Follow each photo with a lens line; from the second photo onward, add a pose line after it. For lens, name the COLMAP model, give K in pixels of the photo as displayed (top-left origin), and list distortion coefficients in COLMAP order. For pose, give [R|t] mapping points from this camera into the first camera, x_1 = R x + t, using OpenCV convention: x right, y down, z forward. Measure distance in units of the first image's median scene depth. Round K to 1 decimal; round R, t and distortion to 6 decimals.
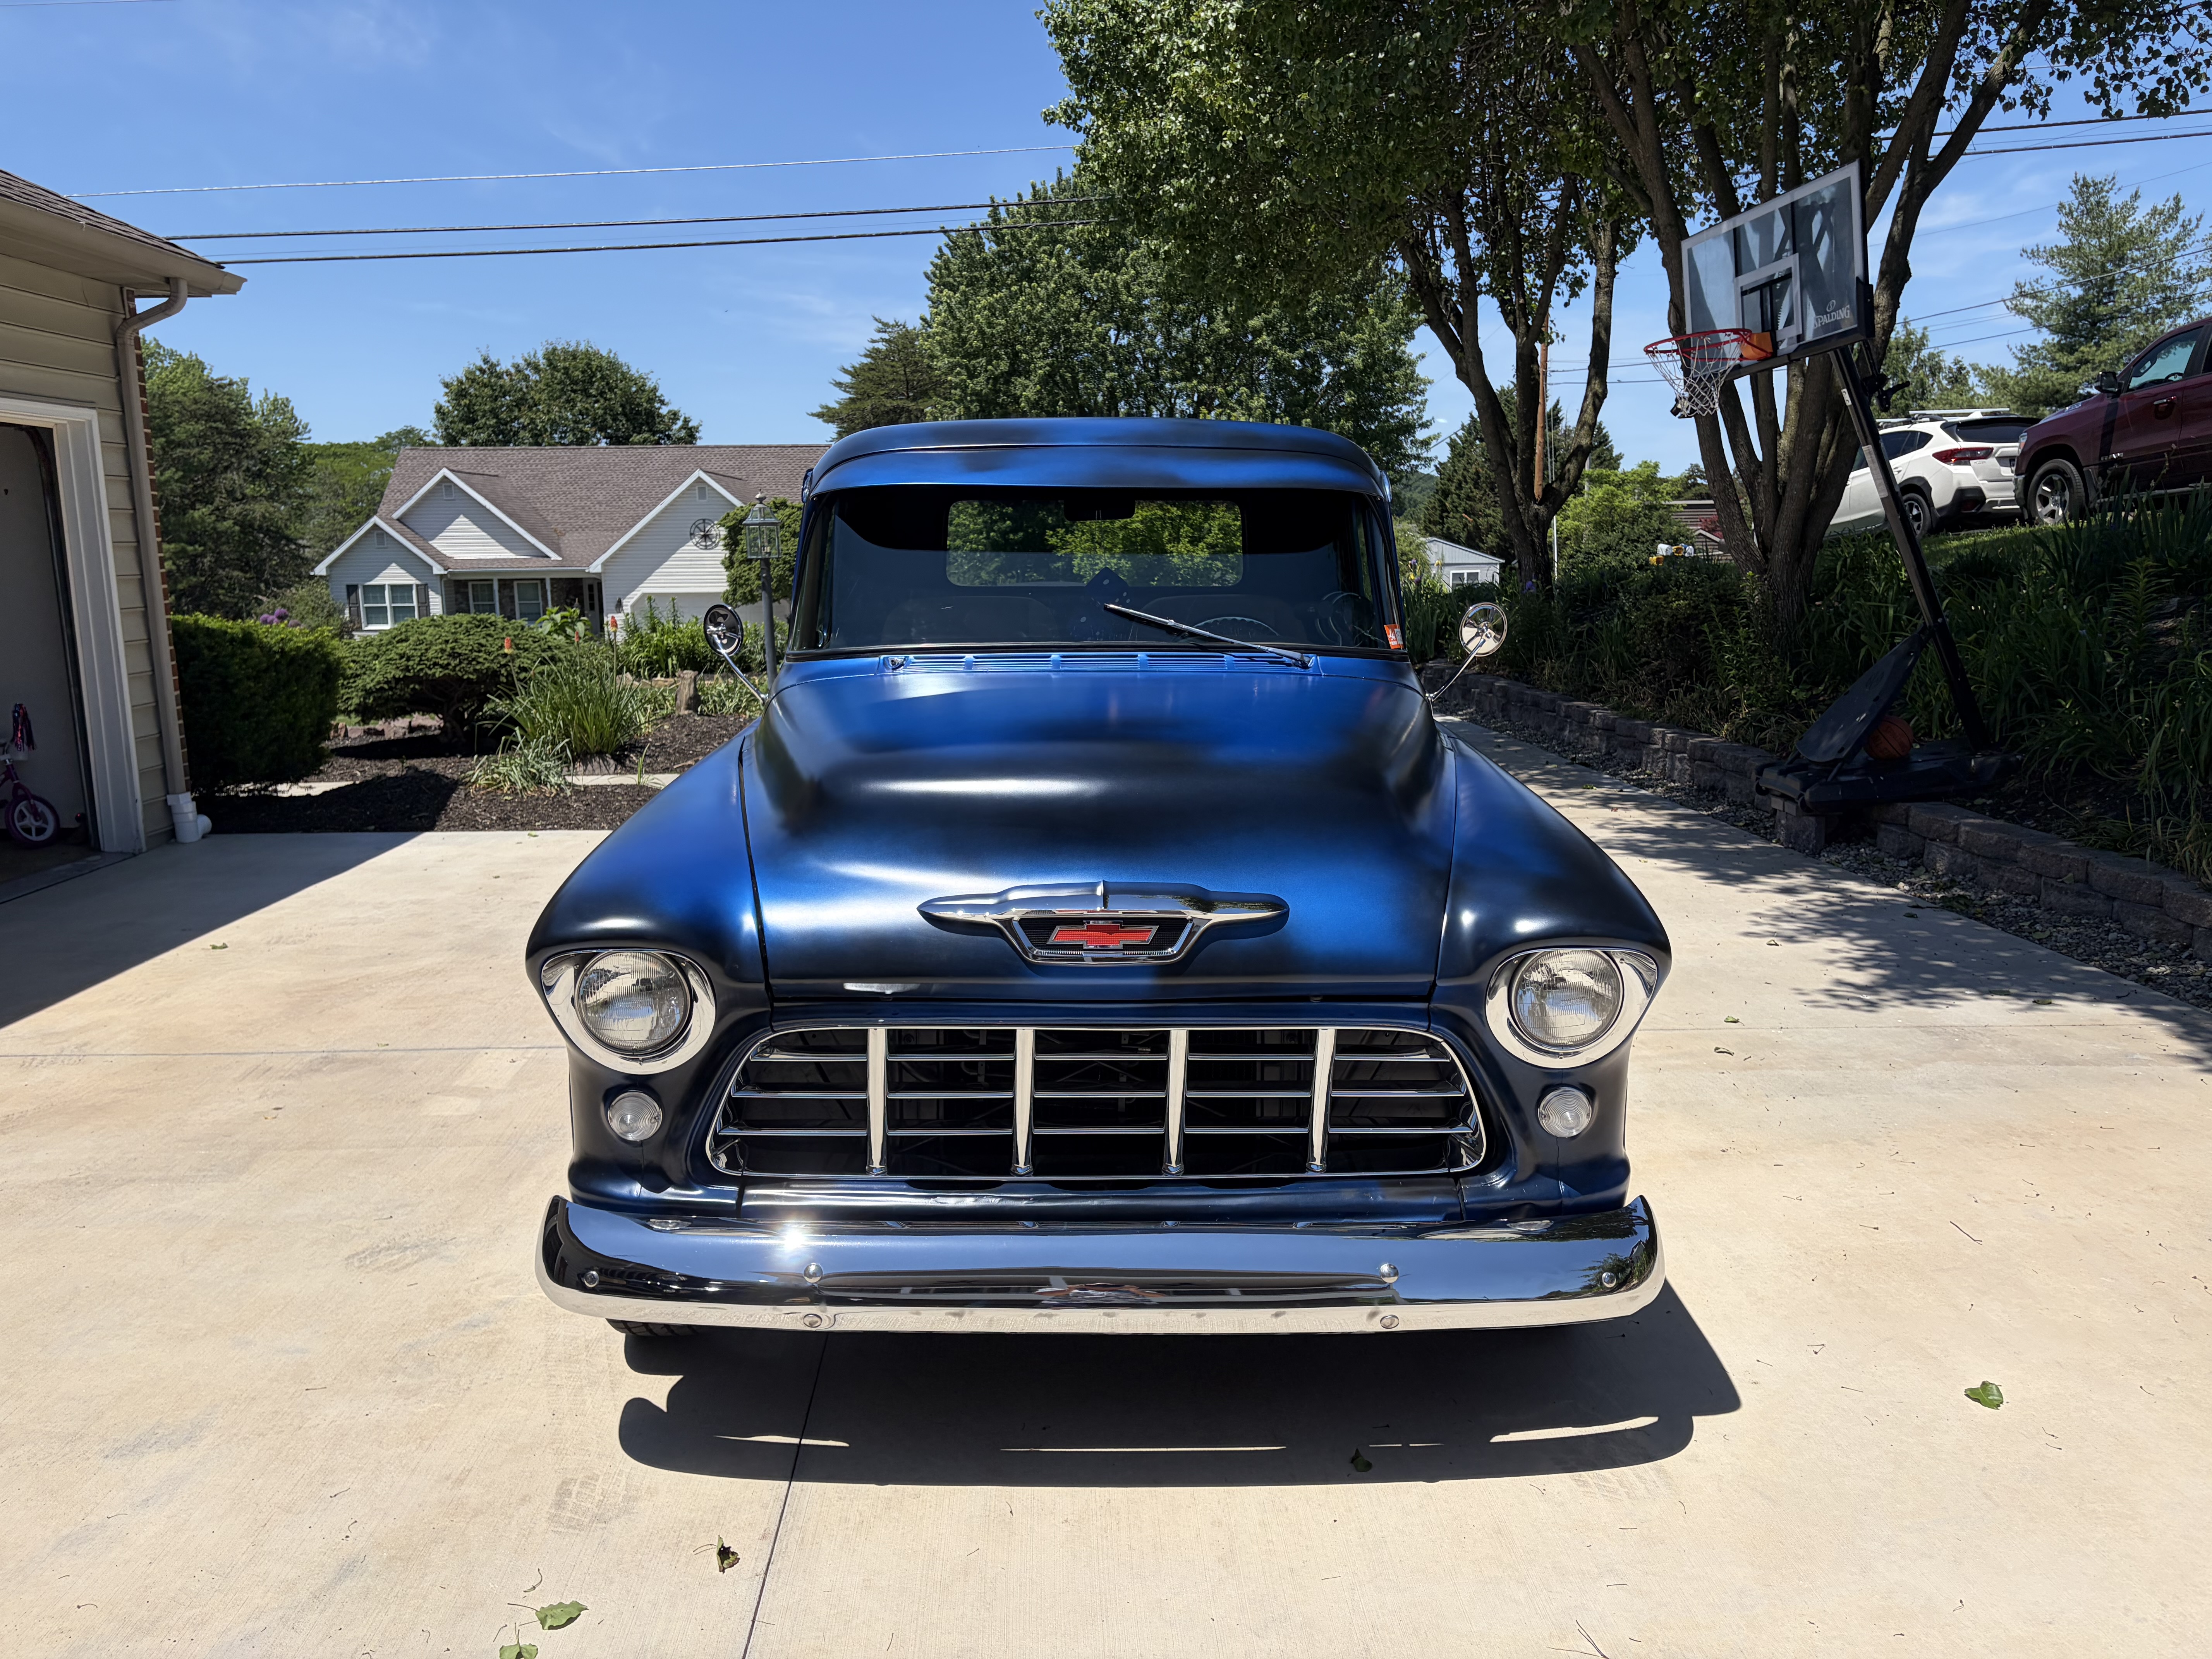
lens RADIAL K [[1679.1, 0, 1106.0], [0, 1679.1, 829.5], [0, 0, 1]] dist [0.071166, -0.073884]
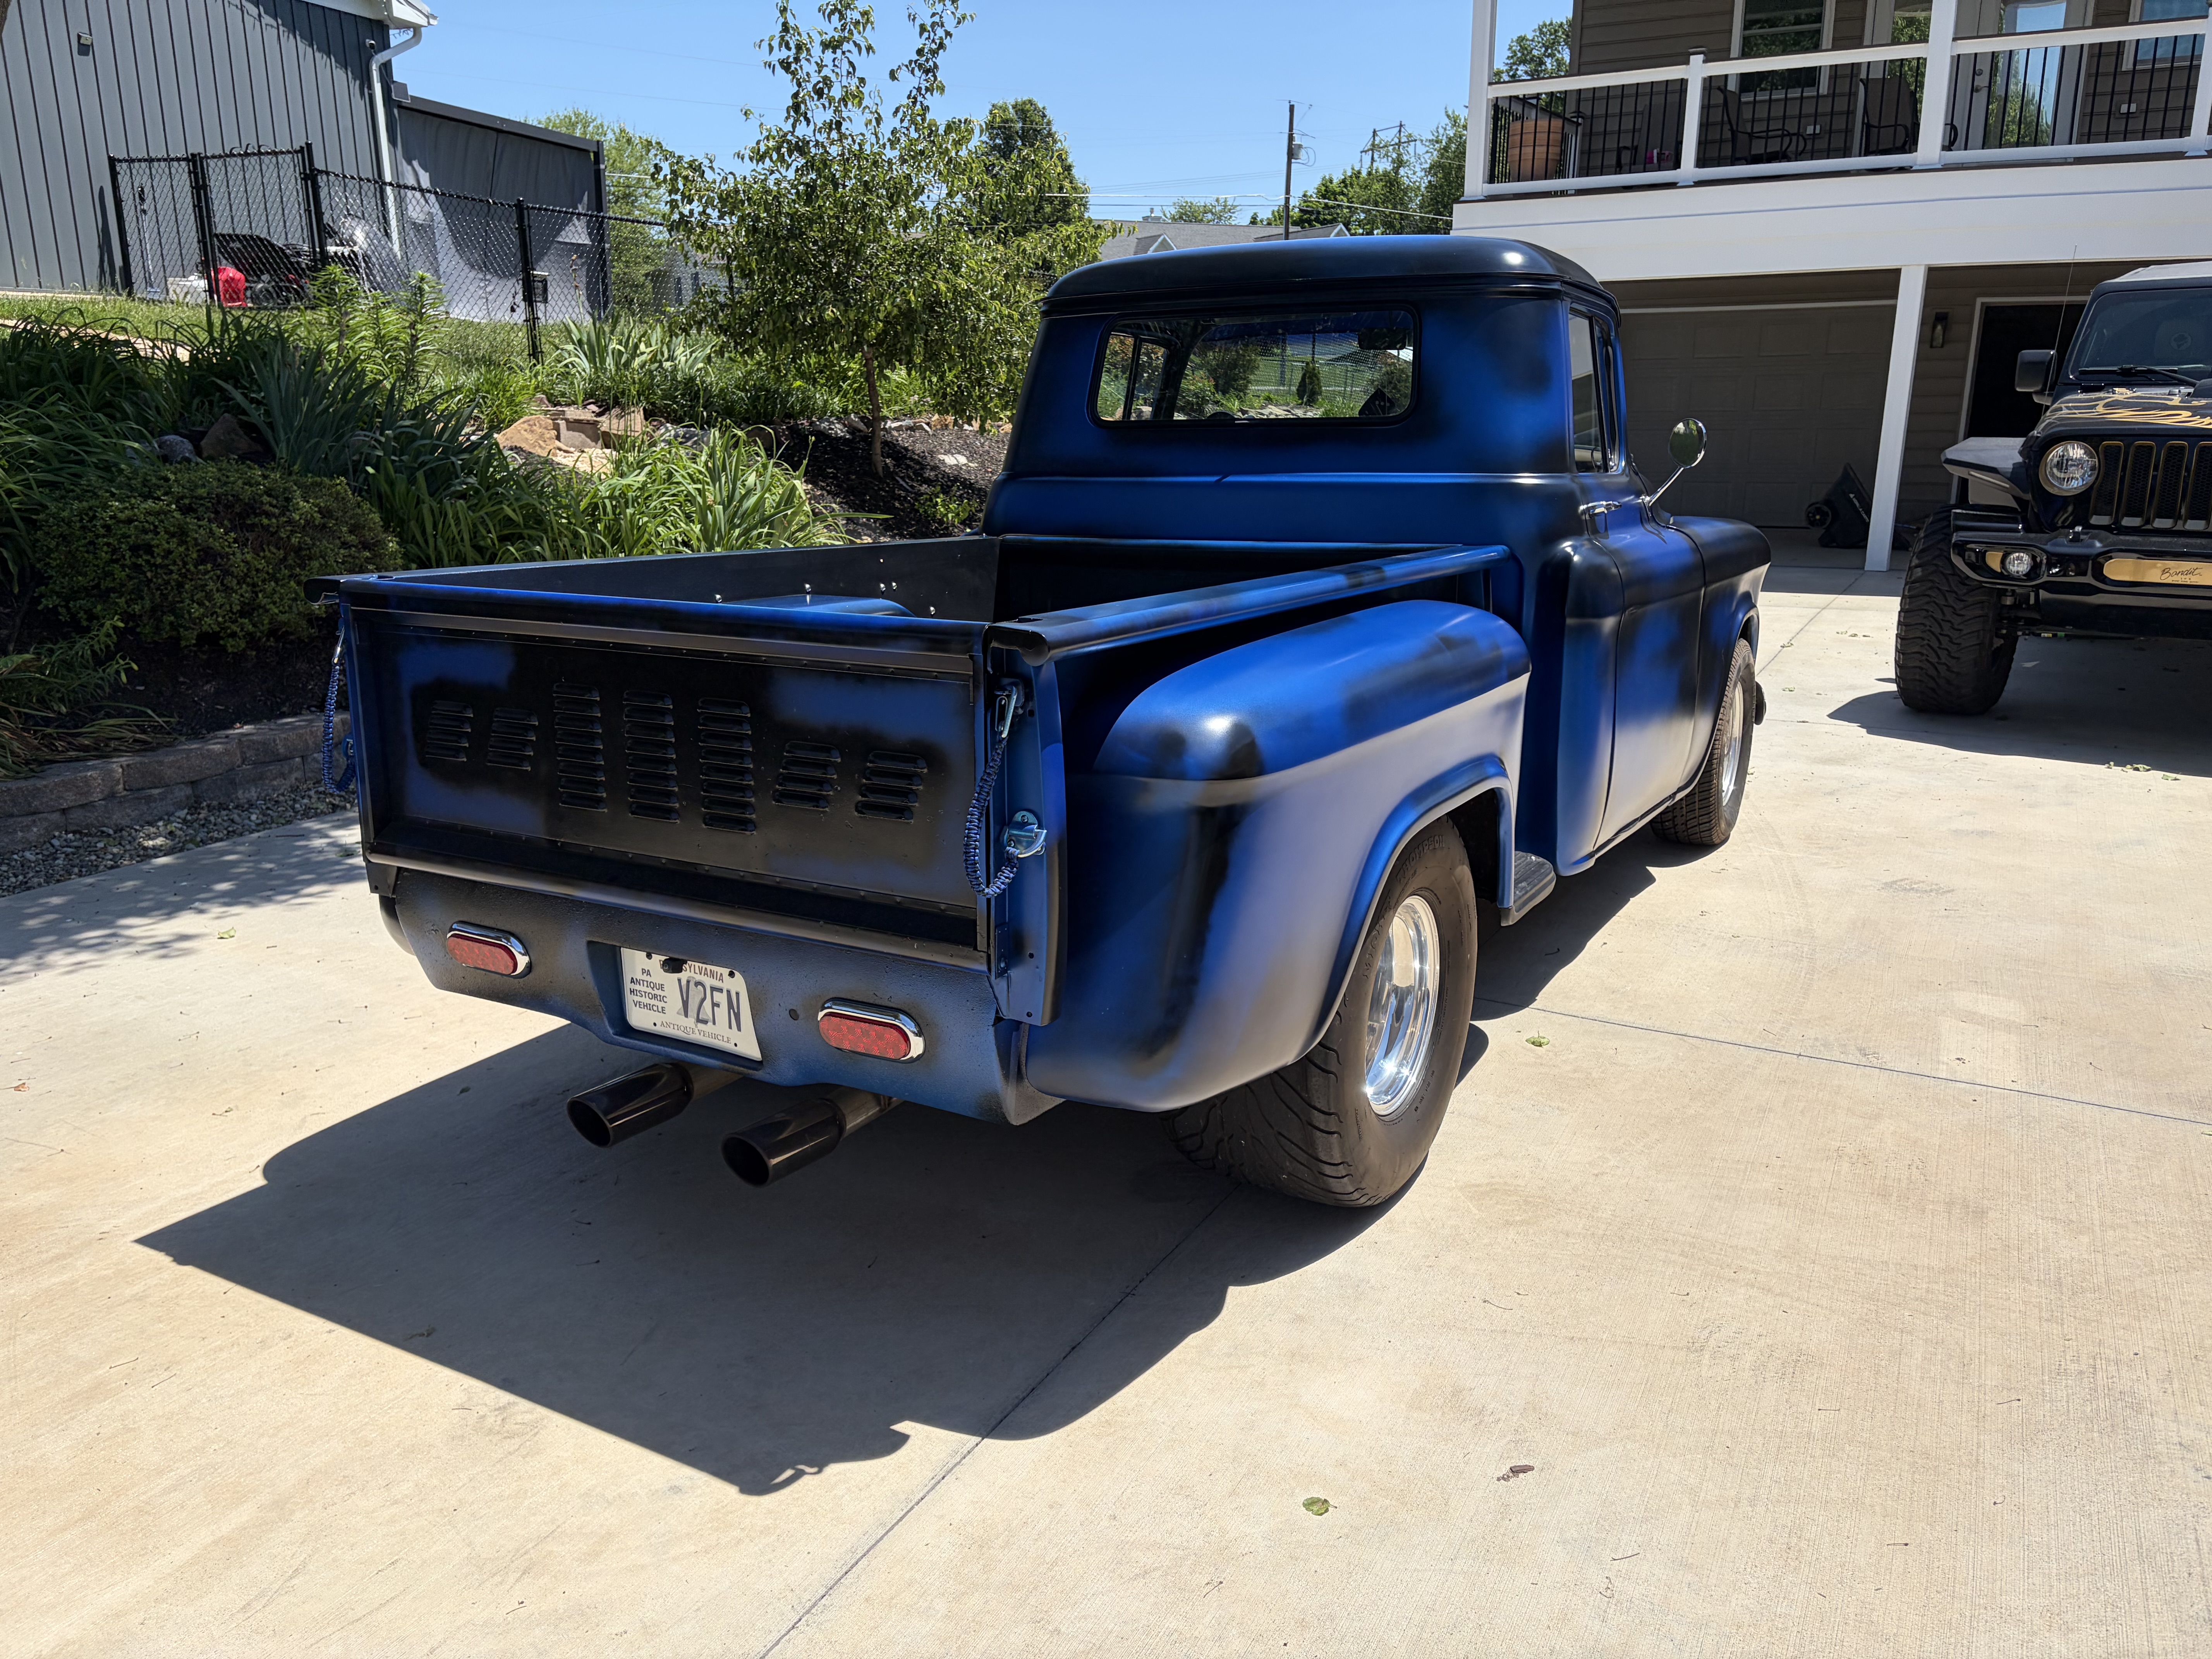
lens RADIAL K [[1679.1, 0, 1106.0], [0, 1679.1, 829.5], [0, 0, 1]] dist [0.071166, -0.073884]
pose [[-0.858698, -0.112189, 0.500051, -0.316443], [0.102190, 0.918665, 0.381591, -0.227176], [-0.502190, 0.378772, -0.777392, 1.404365]]
